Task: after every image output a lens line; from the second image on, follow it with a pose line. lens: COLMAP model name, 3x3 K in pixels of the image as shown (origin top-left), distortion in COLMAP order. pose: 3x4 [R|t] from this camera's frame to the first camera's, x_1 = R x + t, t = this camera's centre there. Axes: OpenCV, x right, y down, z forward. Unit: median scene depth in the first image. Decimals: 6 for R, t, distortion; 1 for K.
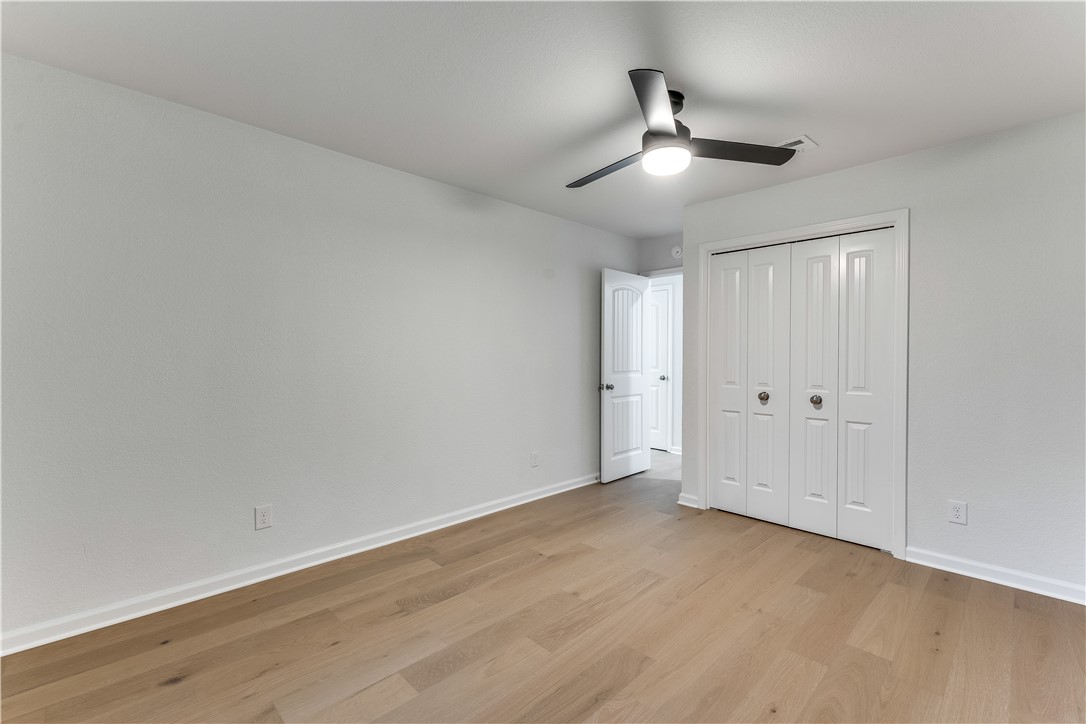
lens RADIAL K [[467.7, 0, 543.5], [0, 467.7, 357.6], [0, 0, 1]] dist [0.000327, 0.000004]
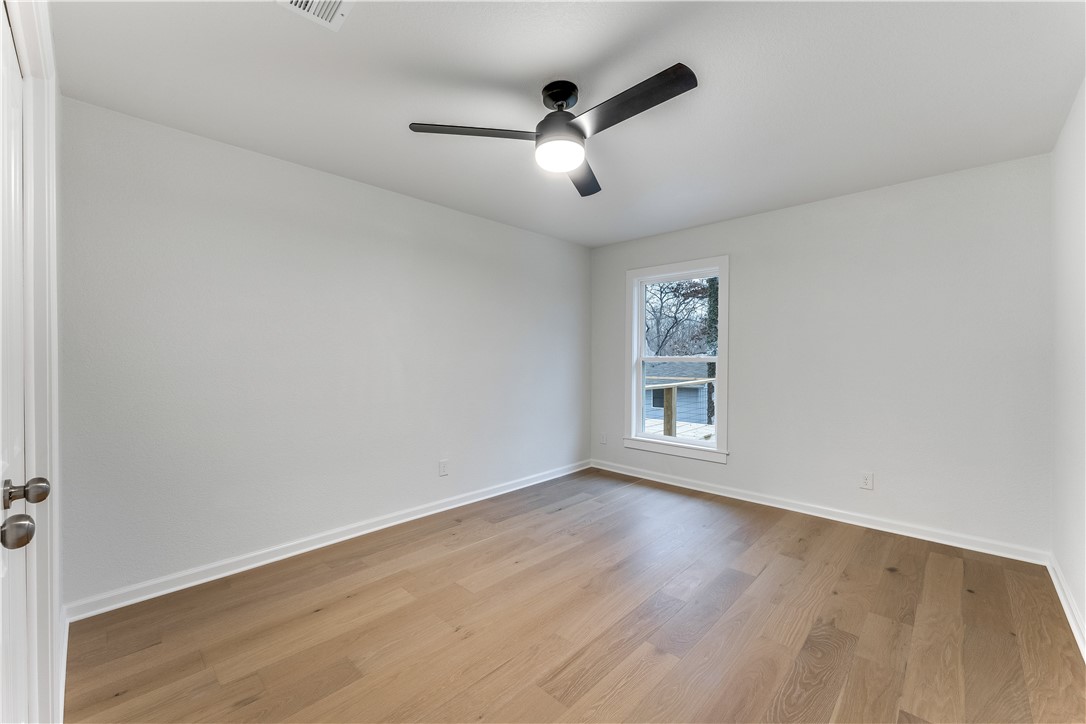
lens RADIAL K [[435.4, 0, 543.3], [0, 435.4, 362.3], [0, 0, 1]] dist [0.001300, -0.000036]
pose [[-0.999555, -0.001453, -0.029790, 0.309622], [-0.001842, 0.999913, 0.013051, -0.008627], [0.029768, 0.013100, -0.999471, 1.830566]]
